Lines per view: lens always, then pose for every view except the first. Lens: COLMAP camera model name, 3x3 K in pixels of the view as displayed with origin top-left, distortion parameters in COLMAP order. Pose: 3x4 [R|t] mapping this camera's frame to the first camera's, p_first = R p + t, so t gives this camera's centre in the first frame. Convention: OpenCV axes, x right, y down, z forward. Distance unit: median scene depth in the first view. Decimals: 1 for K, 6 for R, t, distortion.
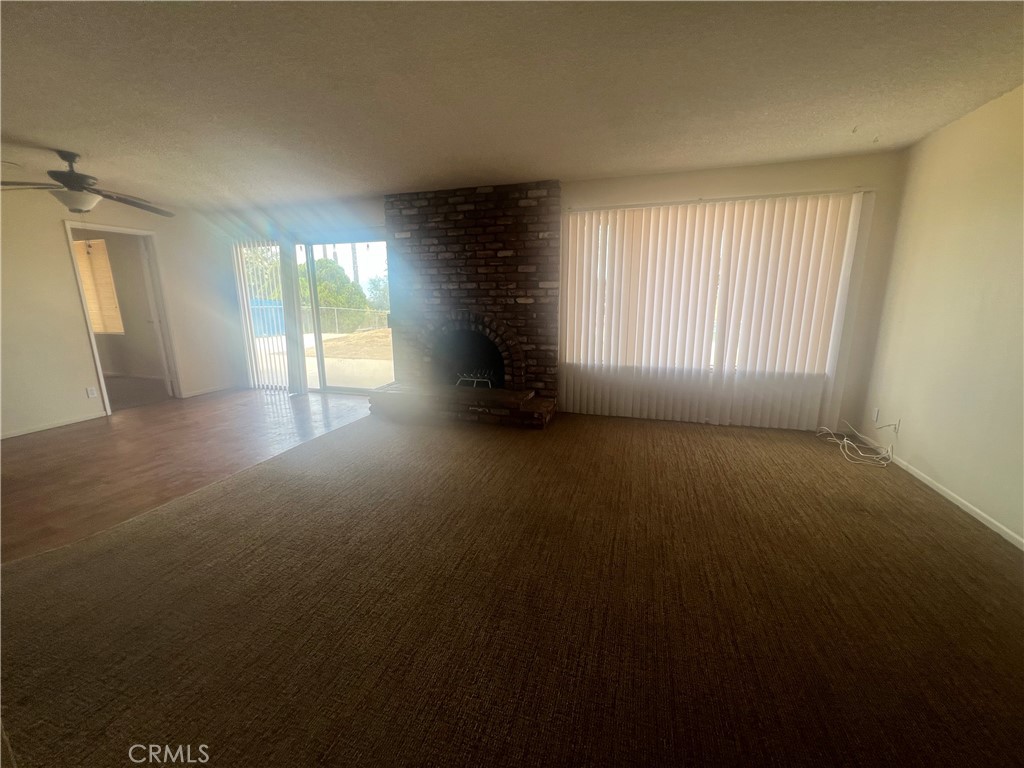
lens RADIAL K [[410.1, 0, 508.7], [0, 410.1, 383.0], [0, 0, 1]] dist [-0.000166, -0.000085]
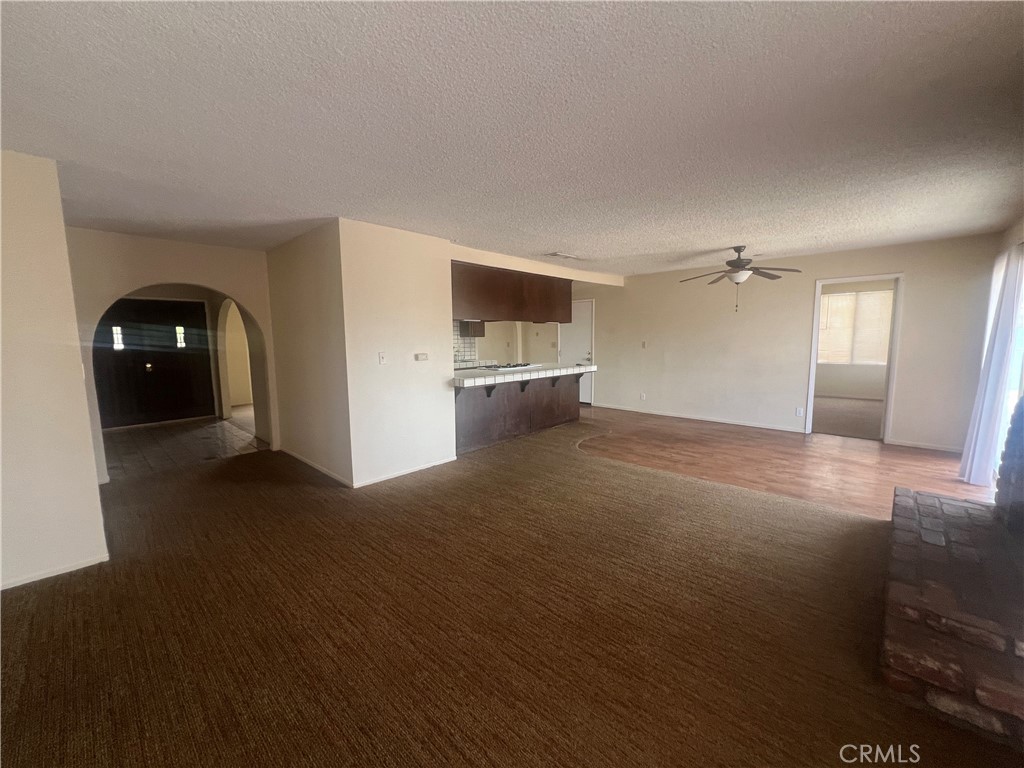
lens RADIAL K [[416.0, 0, 517.8], [0, 416.0, 387.7], [0, 0, 1]] dist [0.000419, -0.000043]
pose [[-0.426094, 0.123263, -0.896242, 0.721386], [-0.171228, 0.961780, 0.213682, -0.248743], [0.888327, 0.244511, -0.388702, 1.001995]]
